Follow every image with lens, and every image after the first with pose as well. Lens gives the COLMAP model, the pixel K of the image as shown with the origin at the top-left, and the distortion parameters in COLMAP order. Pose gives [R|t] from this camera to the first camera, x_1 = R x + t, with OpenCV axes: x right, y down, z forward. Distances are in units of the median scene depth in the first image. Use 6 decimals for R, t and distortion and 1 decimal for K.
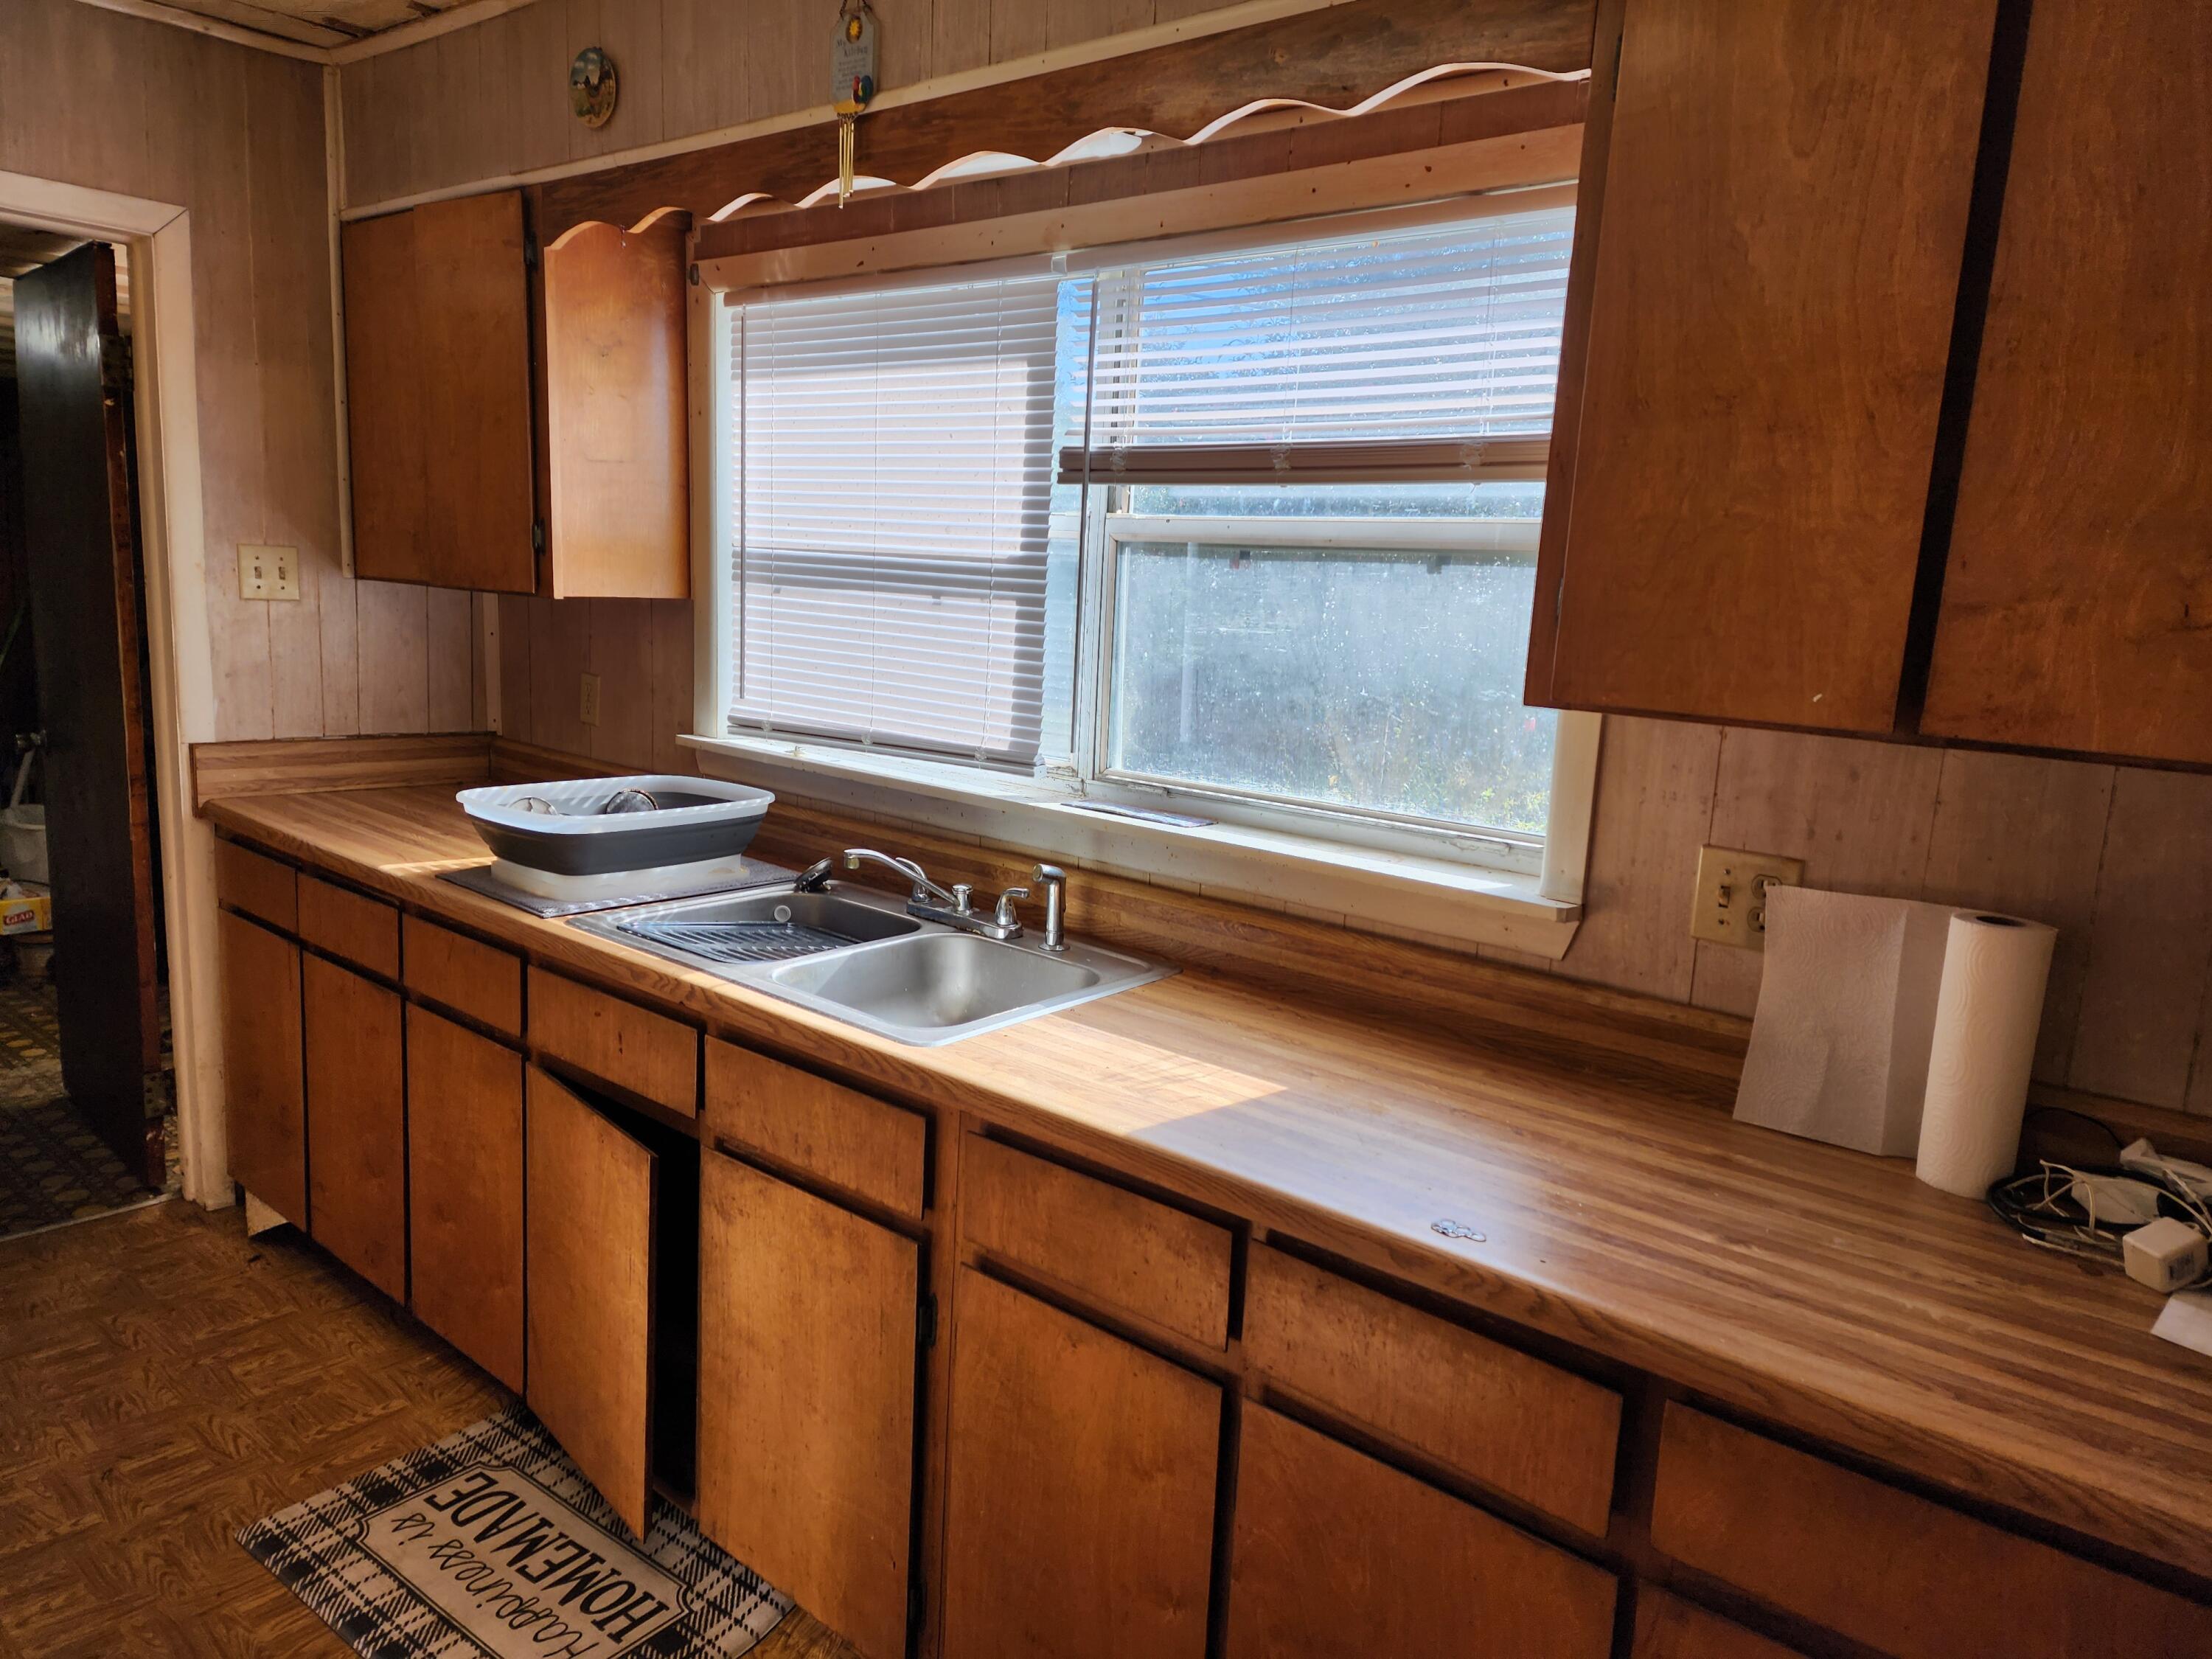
lens RADIAL K [[1486.3, 0, 1095.3], [0, 1486.3, 825.0], [0, 0, 1]] dist [0.111870, -0.083634]
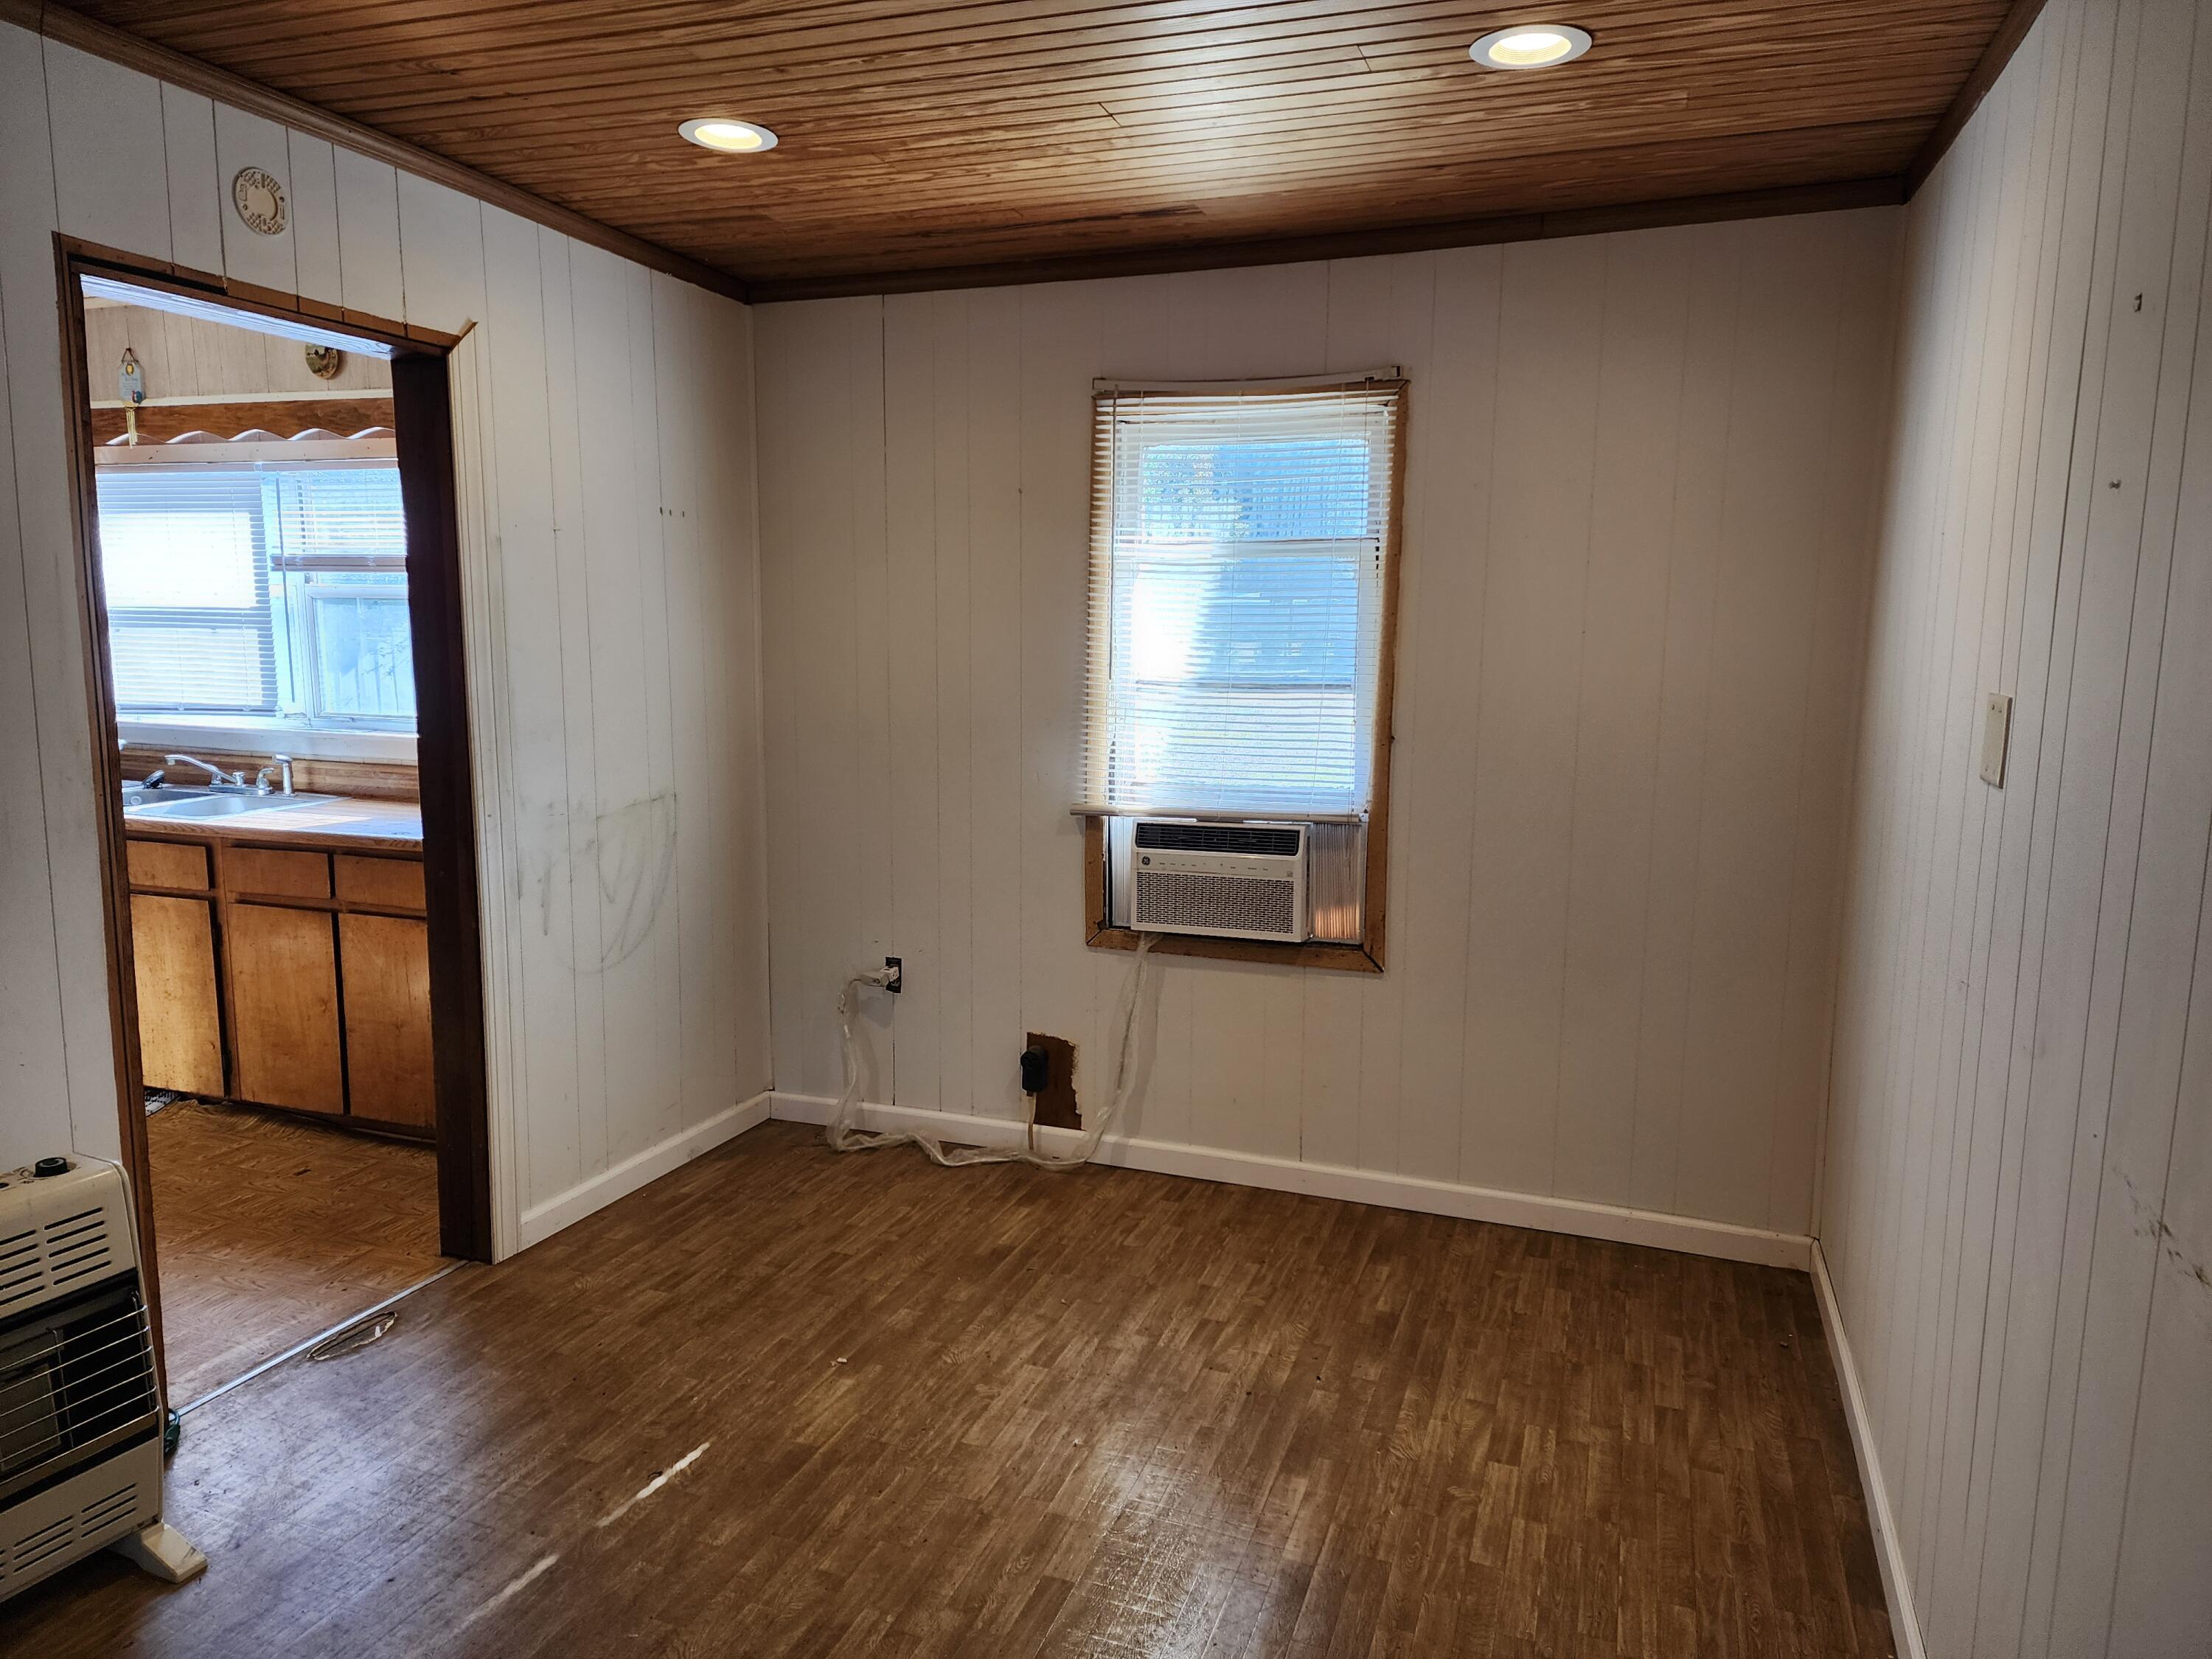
lens RADIAL K [[1451.1, 0, 1061.1], [0, 1451.1, 812.3], [0, 0, 1]] dist [0.104945, -0.071994]
pose [[0.942588, -0.092124, 0.321001, 0.313734], [0.102158, 0.994662, -0.014518, 0.242099], [-0.317950, 0.046477, 0.946968, -1.271515]]
